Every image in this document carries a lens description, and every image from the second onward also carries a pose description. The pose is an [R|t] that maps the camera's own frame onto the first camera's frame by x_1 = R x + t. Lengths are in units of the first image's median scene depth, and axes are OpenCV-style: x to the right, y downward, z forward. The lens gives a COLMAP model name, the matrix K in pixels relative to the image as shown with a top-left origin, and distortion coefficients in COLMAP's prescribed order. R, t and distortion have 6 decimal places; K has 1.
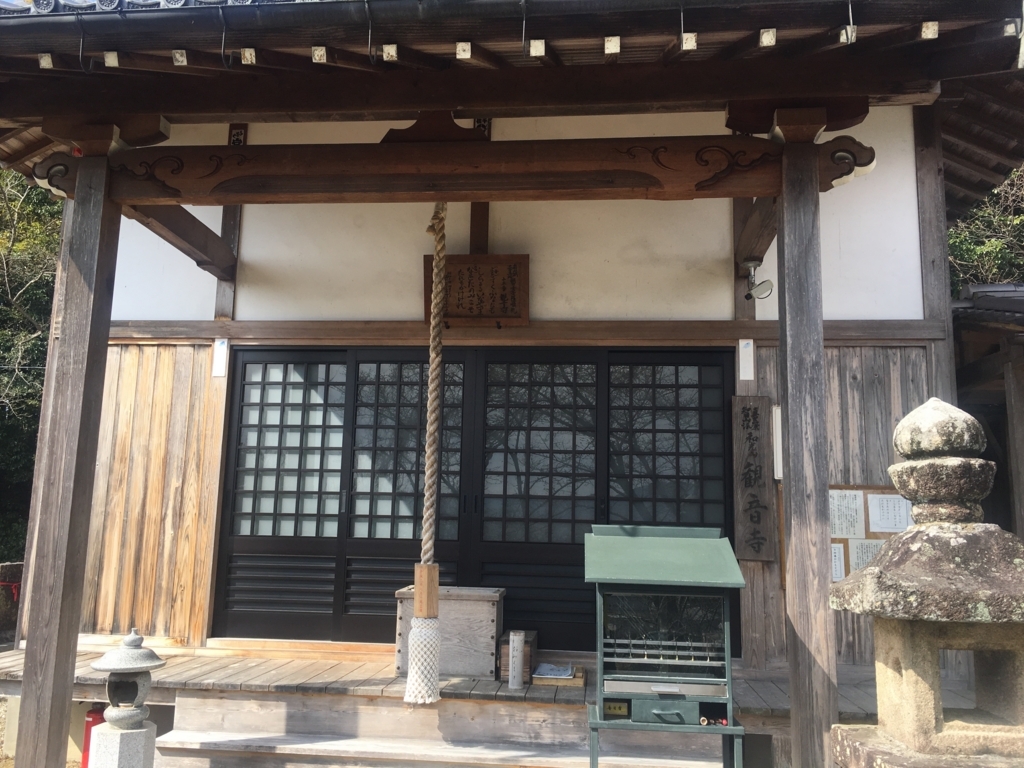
lens RADIAL K [[842.8, 0, 507.2], [0, 842.8, 386.4], [0, 0, 1]] dist [0.052519, -0.101421]
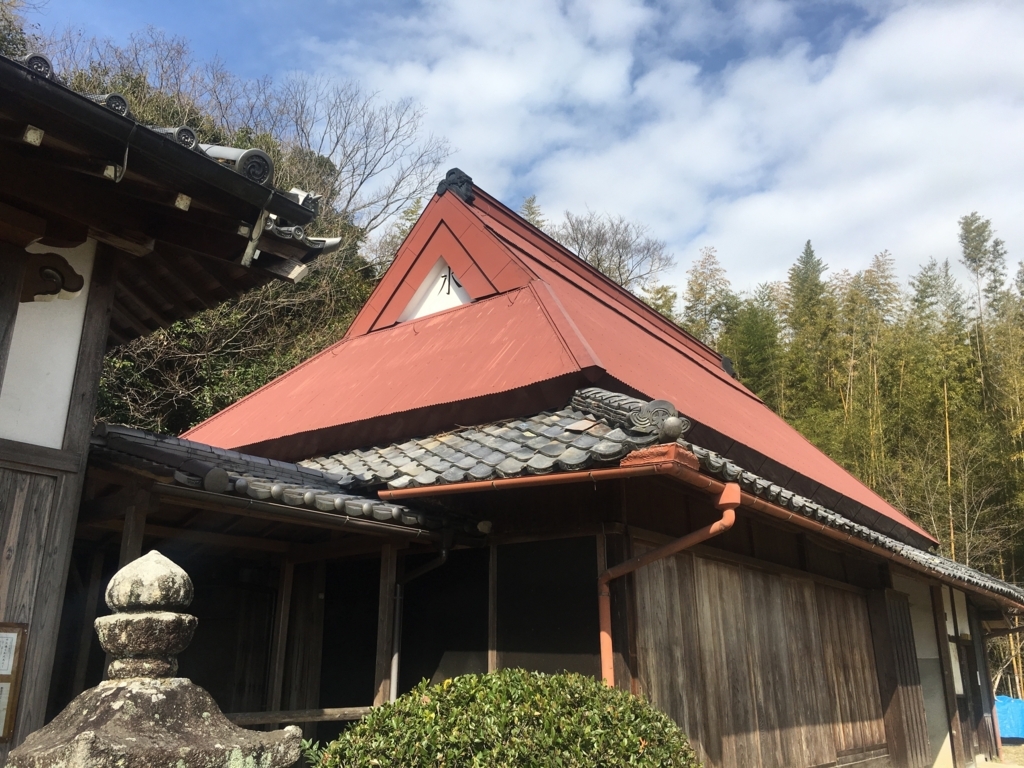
lens RADIAL K [[842.8, 0, 507.2], [0, 842.8, 386.4], [0, 0, 1]] dist [0.052519, -0.101421]
pose [[0.532652, 0.248124, 0.809145, -0.158415], [-0.125840, 0.968651, -0.214197, -0.013468], [-0.836927, 0.012269, 0.547178, 0.084005]]
